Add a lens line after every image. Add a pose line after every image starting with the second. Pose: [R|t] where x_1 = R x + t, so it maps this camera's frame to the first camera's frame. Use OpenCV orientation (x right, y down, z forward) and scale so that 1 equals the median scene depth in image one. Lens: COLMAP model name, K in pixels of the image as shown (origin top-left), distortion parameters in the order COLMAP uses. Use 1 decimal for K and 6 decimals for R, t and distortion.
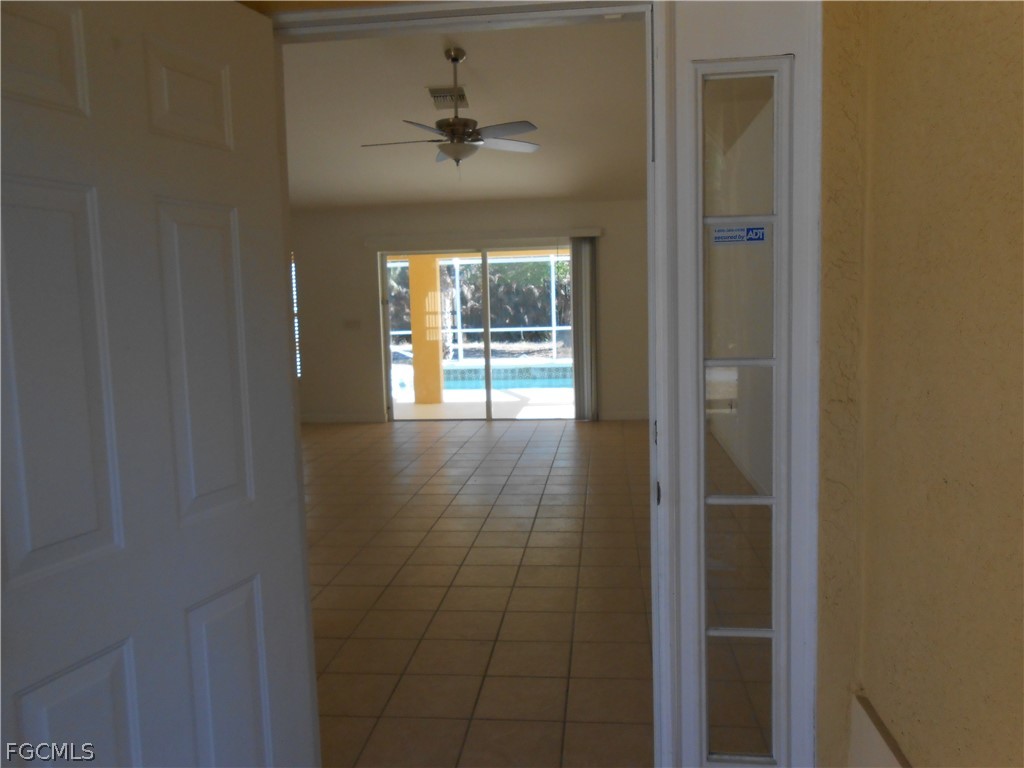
lens RADIAL K [[796.8, 0, 512.0], [0, 796.8, 384.0], [0, 0, 1]] dist [-0.046428, 0.065843]
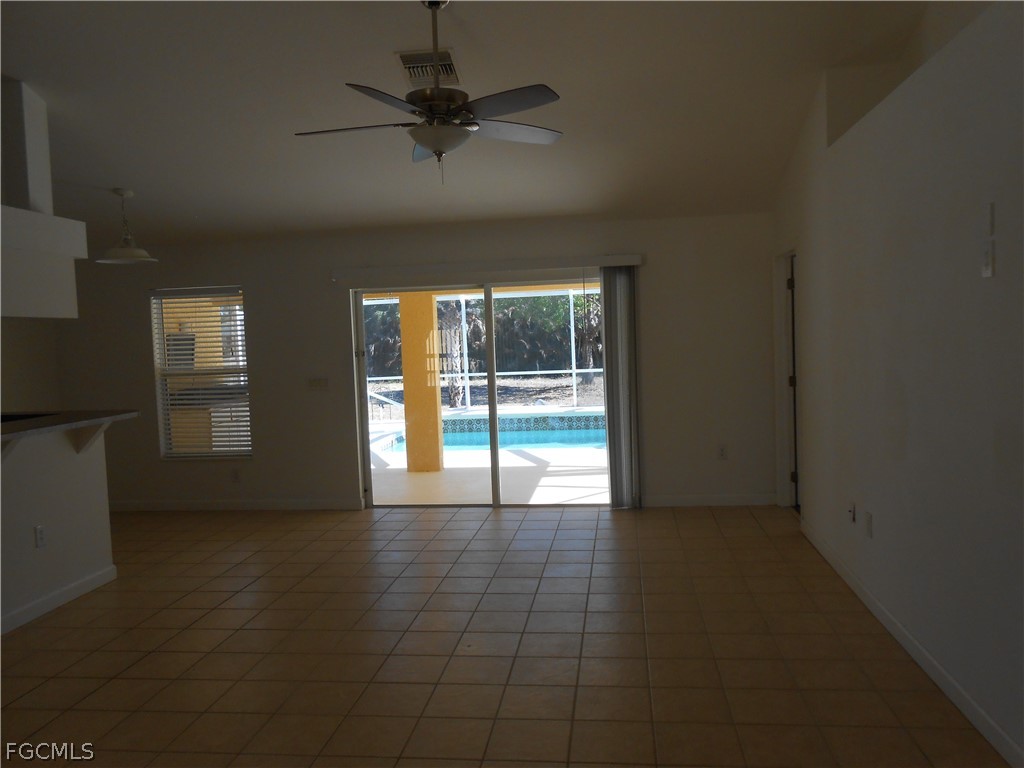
lens RADIAL K [[796.8, 0, 512.0], [0, 796.8, 384.0], [0, 0, 1]] dist [-0.046428, 0.065843]
pose [[0.999757, -0.010645, -0.019296, 0.001883], [0.009897, 0.999212, -0.038440, -0.037440], [0.019690, 0.038240, 0.999075, 0.207115]]
